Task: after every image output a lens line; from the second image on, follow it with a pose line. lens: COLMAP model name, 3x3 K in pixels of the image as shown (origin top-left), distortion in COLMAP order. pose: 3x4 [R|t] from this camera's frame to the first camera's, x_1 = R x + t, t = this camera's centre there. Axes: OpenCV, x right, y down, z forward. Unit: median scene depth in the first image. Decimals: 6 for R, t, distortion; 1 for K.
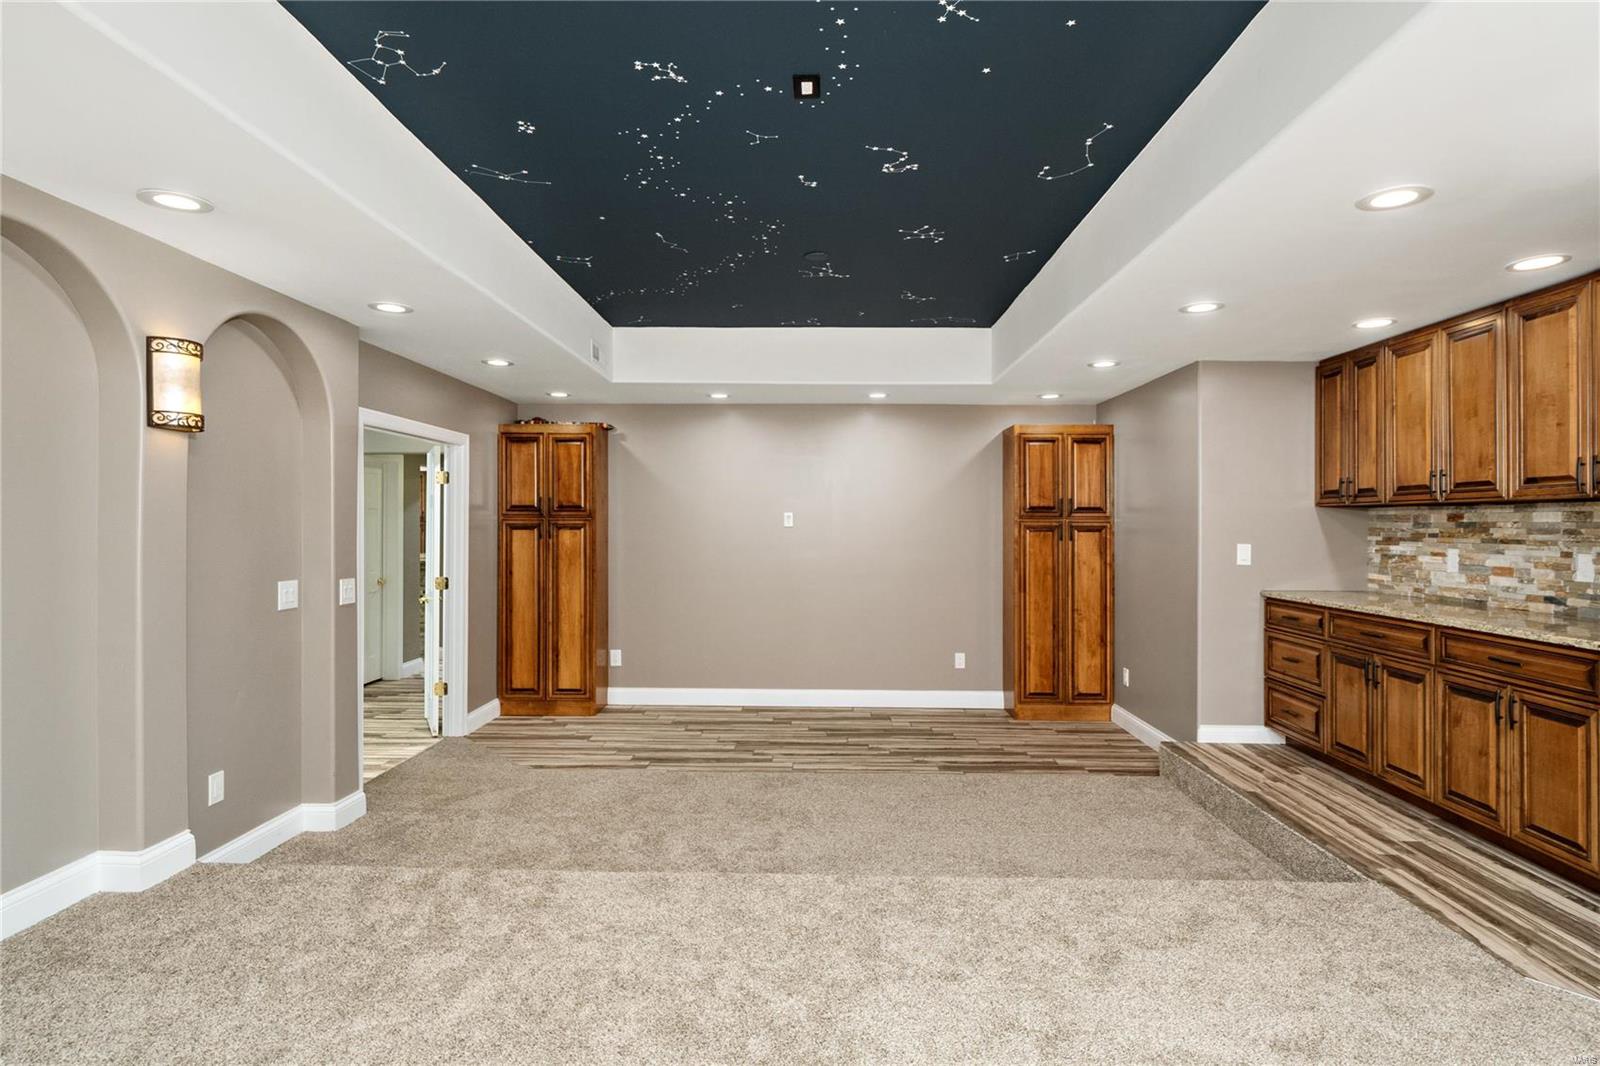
lens RADIAL K [[816.2, 0, 800.0], [0, 816.2, 533.0], [0, 0, 1]] dist [-0.002713, -0.000726]
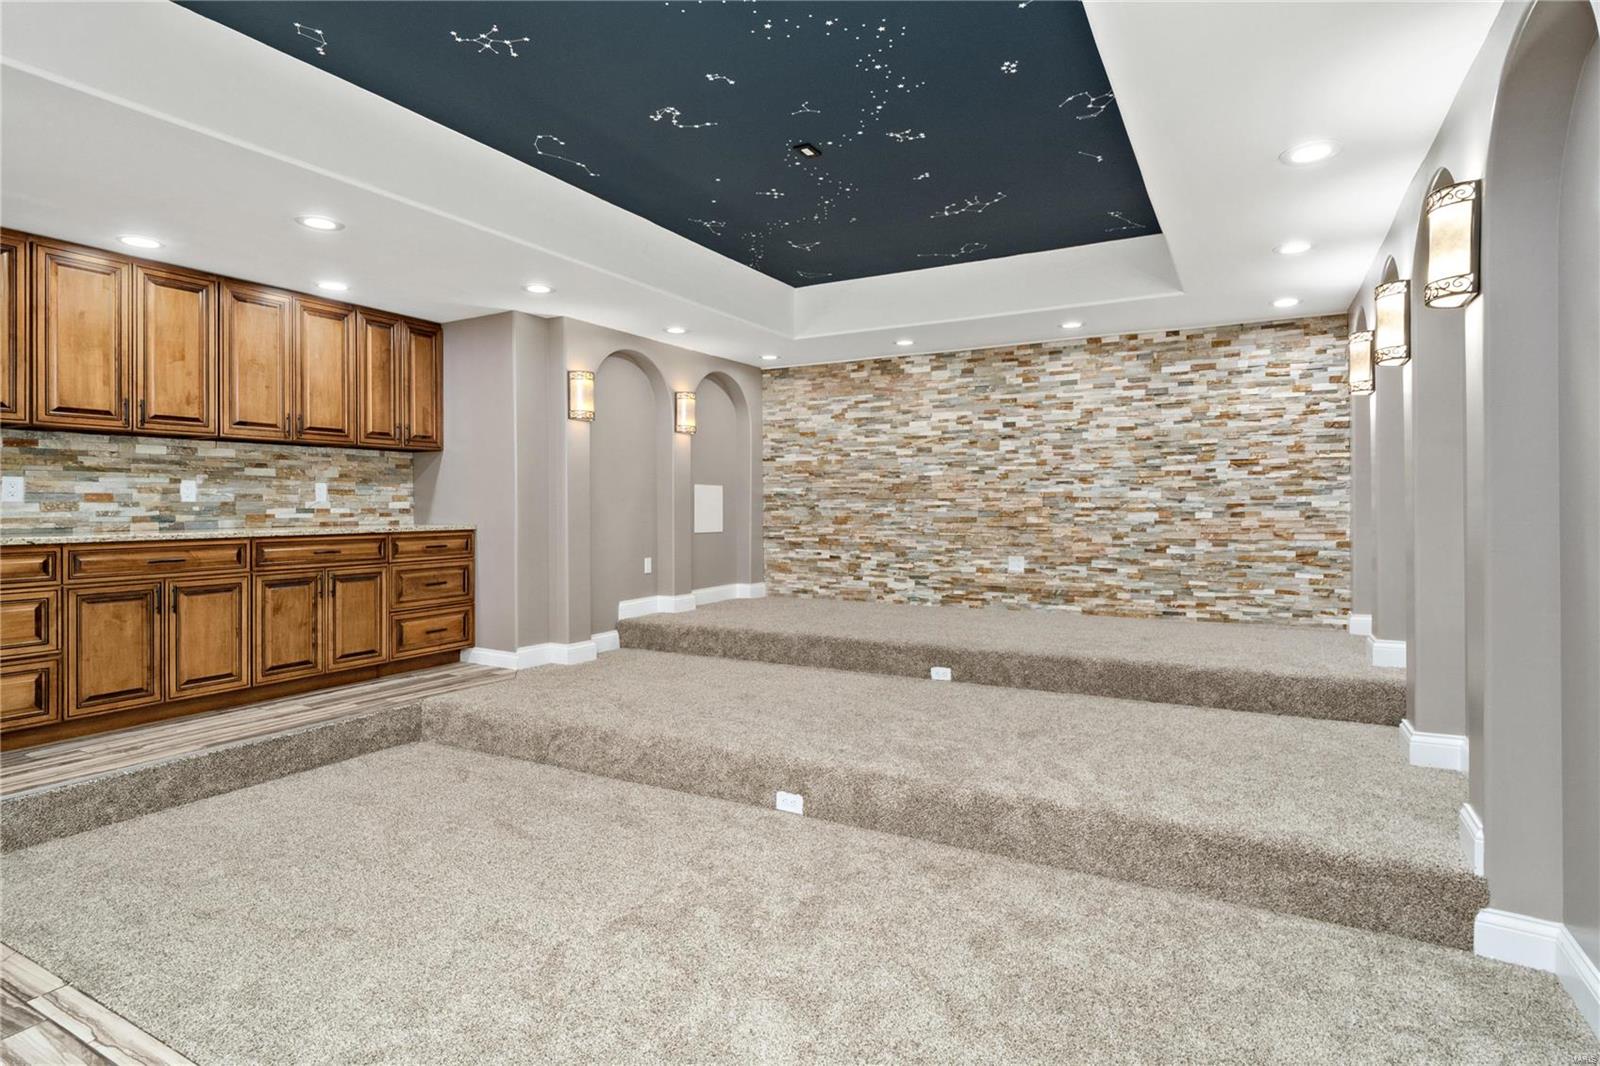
lens RADIAL K [[824.1, 0, 801.1], [0, 824.1, 492.0], [0, 0, 1]] dist [-0.000881, -0.000186]
pose [[-0.882887, 0.003673, 0.469571, -0.473251], [0.002963, 0.999993, -0.002251, 0.046806], [-0.469576, -0.000596, -0.882892, 1.575802]]
